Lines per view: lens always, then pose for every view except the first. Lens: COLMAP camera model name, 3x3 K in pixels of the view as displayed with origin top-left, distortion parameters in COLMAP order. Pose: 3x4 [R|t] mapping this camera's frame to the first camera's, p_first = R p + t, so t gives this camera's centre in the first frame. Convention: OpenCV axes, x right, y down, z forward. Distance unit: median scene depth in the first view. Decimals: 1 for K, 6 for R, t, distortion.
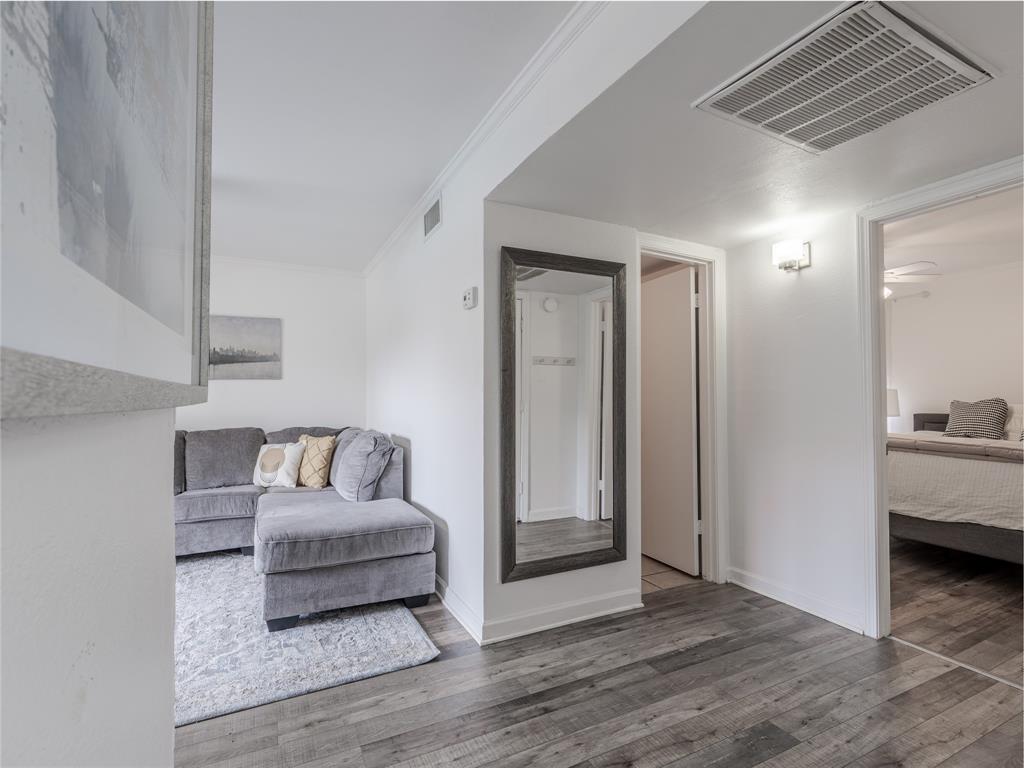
lens RADIAL K [[481.5, 0, 503.7], [0, 481.5, 382.0], [0, 0, 1]] dist [-0.001068, -0.000644]
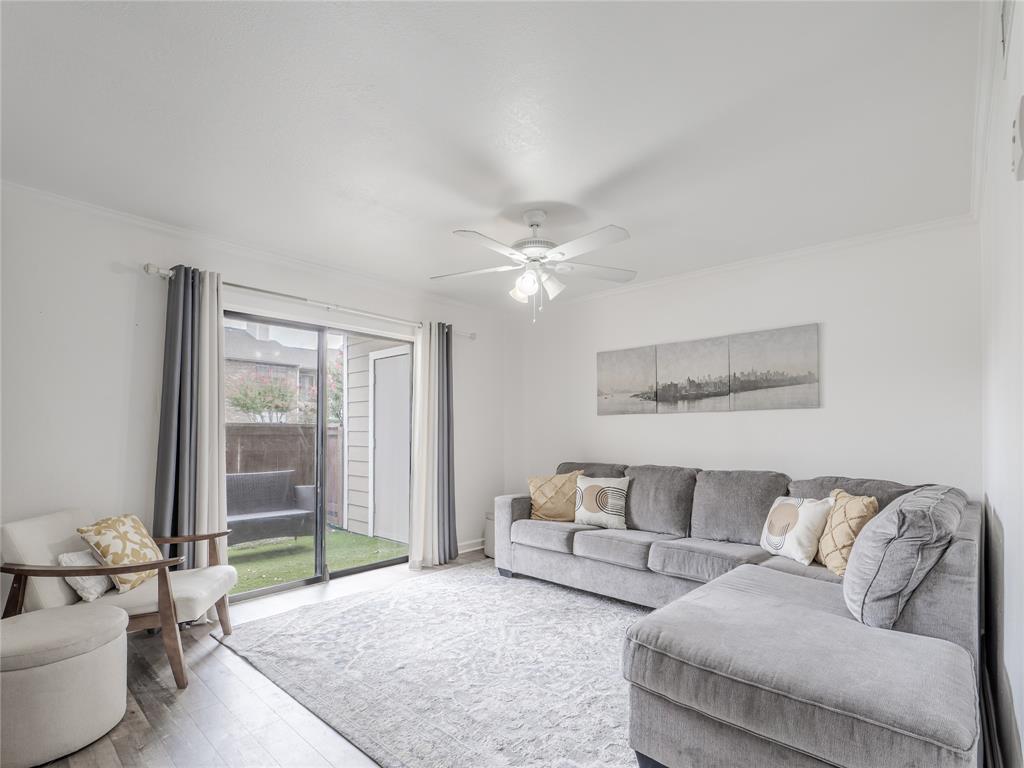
lens RADIAL K [[498.0, 0, 507.8], [0, 498.0, 422.2], [0, 0, 1]] dist [0.002131, 0.000234]
pose [[0.346320, -0.010397, -0.938059, 0.082171], [0.021315, 0.999768, -0.003211, 0.009916], [0.937874, -0.018883, 0.346461, 0.358801]]
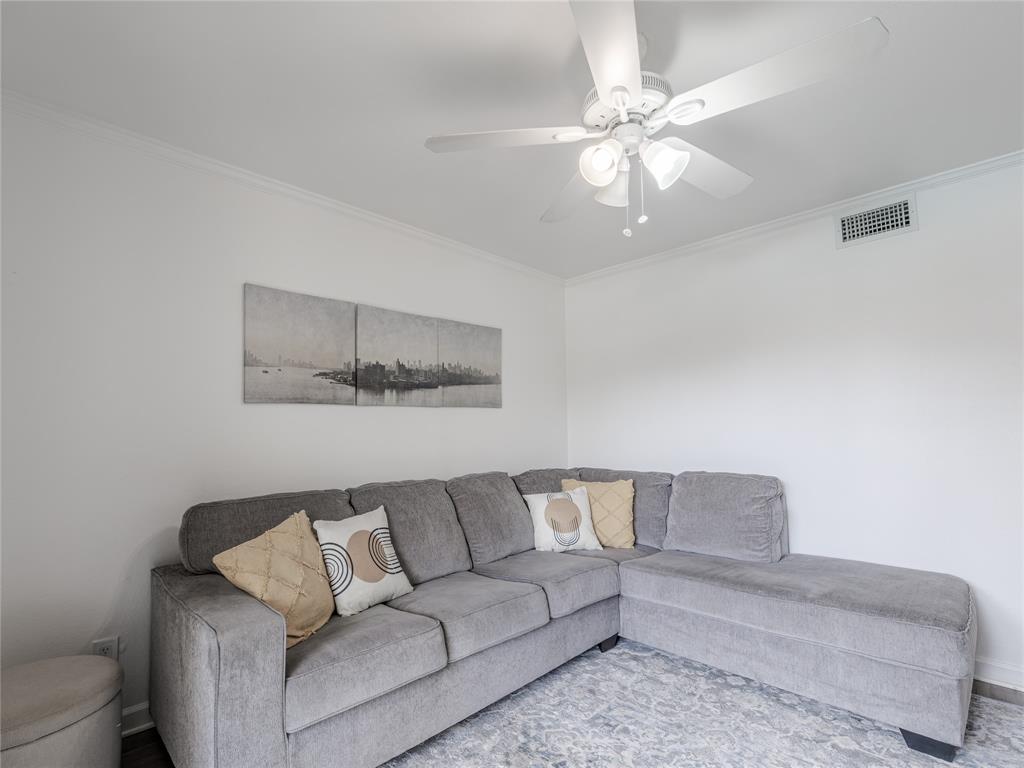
lens RADIAL K [[490.7, 0, 508.3], [0, 490.7, 393.8], [0, 0, 1]] dist [0.000353, -0.000231]
pose [[0.950791, 0.017124, 0.309358, -0.806582], [-0.001884, 0.998773, -0.049495, 0.012254], [-0.309826, 0.046477, 0.949657, 0.297829]]
